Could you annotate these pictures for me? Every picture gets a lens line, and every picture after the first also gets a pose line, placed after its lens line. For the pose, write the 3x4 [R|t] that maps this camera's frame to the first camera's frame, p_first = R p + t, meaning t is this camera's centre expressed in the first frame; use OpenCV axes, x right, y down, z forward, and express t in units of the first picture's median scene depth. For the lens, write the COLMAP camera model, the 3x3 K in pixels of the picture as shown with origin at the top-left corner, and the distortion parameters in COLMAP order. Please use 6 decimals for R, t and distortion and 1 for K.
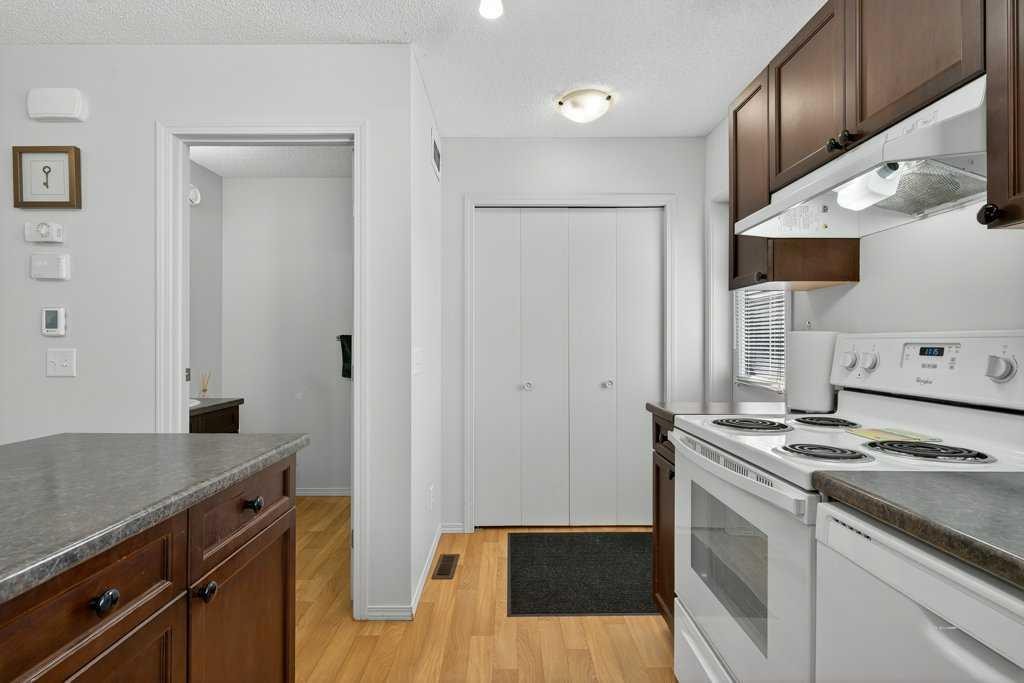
lens RADIAL K [[493.4, 0, 504.7], [0, 493.4, 339.5], [0, 0, 1]] dist [-0.000221, 0.000134]
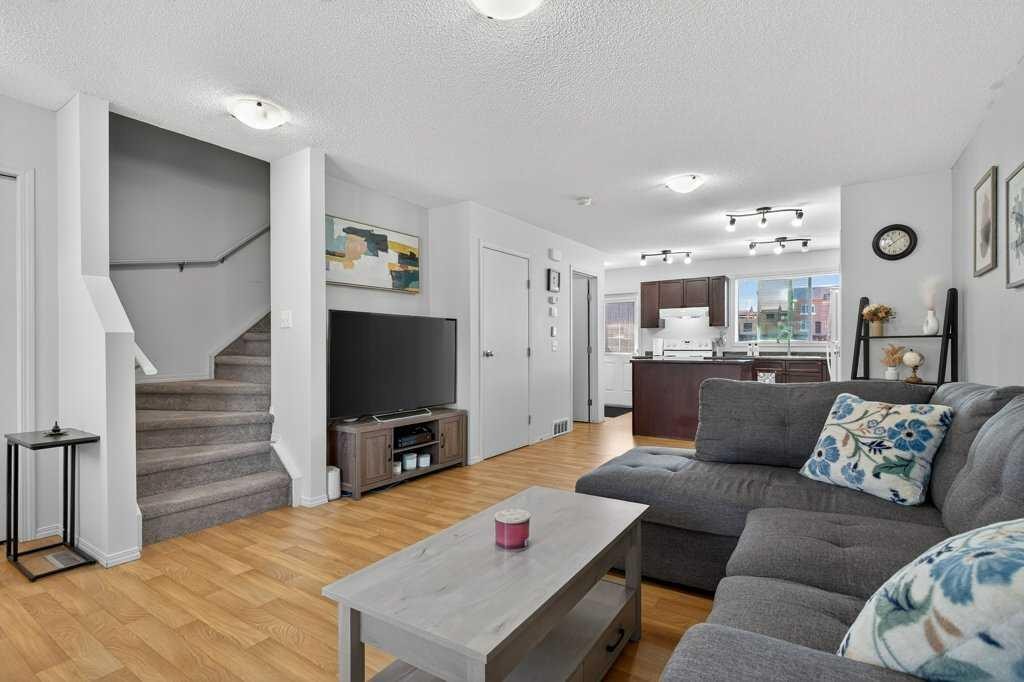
lens RADIAL K [[493.4, 0, 510.7], [0, 493.4, 345.0], [0, 0, 1]] dist [-0.000221, 0.000134]
pose [[0.562490, 0.002510, 0.826800, -3.416972], [-0.002528, 0.999996, -0.001316, 0.047670], [-0.826800, -0.001350, 0.562494, -0.392759]]
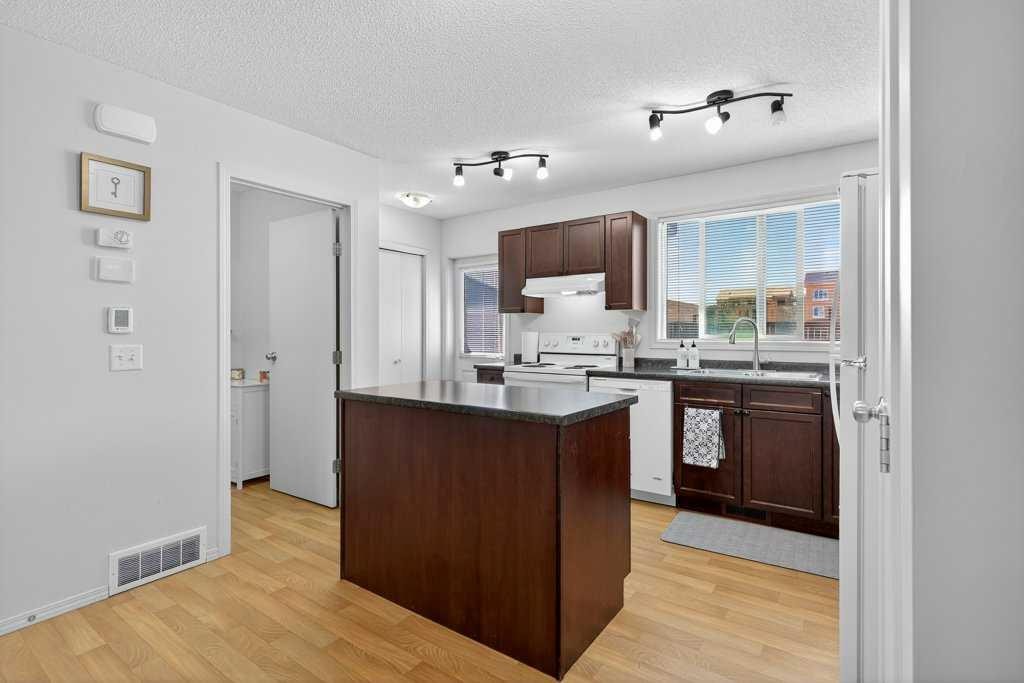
lens RADIAL K [[493.4, 0, 516.2], [0, 493.4, 335.3], [0, 0, 1]] dist [-0.000221, 0.000134]
pose [[0.569351, -0.004065, 0.822085, -1.322091], [-0.006930, 0.999929, 0.009743, -0.019491], [-0.822065, -0.011244, 0.569282, -0.352468]]
